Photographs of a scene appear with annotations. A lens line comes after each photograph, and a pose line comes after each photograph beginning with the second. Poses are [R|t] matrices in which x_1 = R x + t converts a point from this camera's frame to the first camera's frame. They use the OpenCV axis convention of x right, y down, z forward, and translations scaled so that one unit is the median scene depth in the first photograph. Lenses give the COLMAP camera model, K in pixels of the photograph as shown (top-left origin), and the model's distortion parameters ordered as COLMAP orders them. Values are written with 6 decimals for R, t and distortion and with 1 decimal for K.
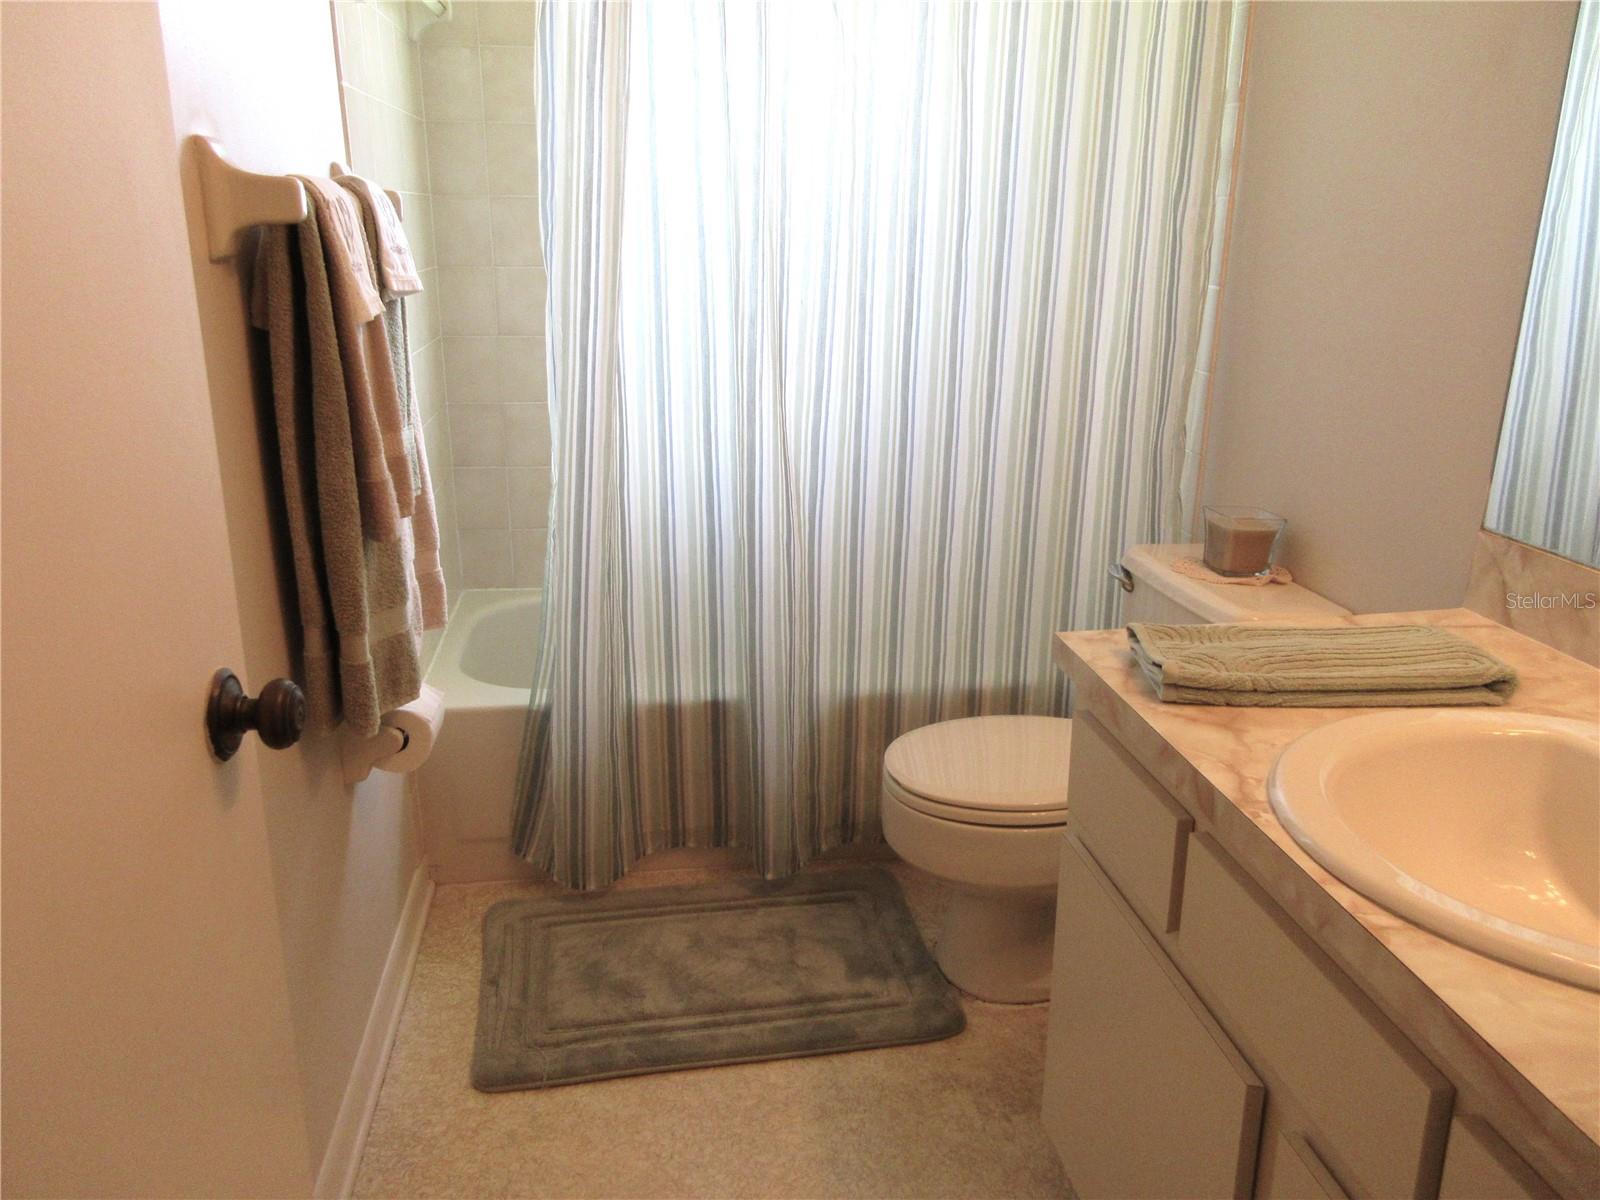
lens RADIAL K [[1187.3, 0, 803.4], [0, 1187.3, 606.5], [0, 0, 1]] dist [-0.003076, 0.002976]
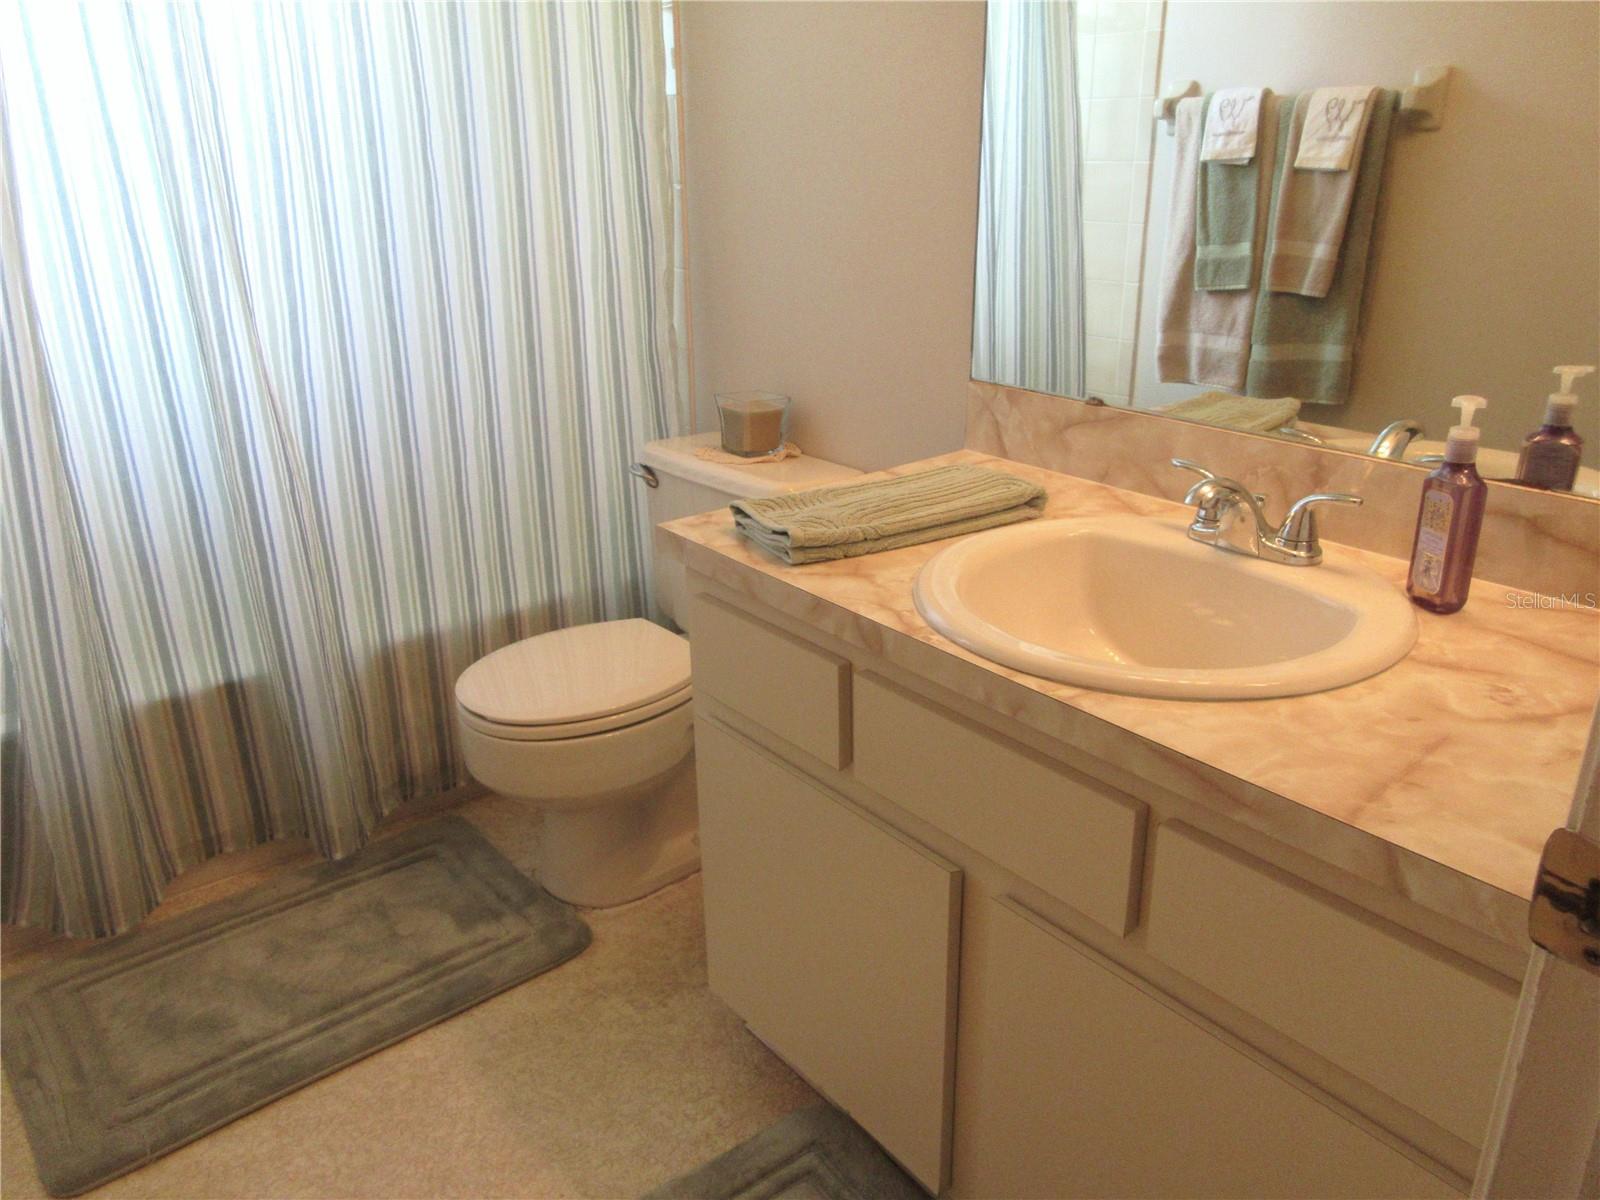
lens RADIAL K [[1187.3, 0, 803.4], [0, 1187.3, 606.5], [0, 0, 1]] dist [-0.003076, 0.002976]
pose [[0.861926, -0.193591, 0.468621, -0.128632], [0.165188, 0.981031, 0.101444, 0.006421], [-0.479371, -0.010027, 0.877555, 0.034783]]
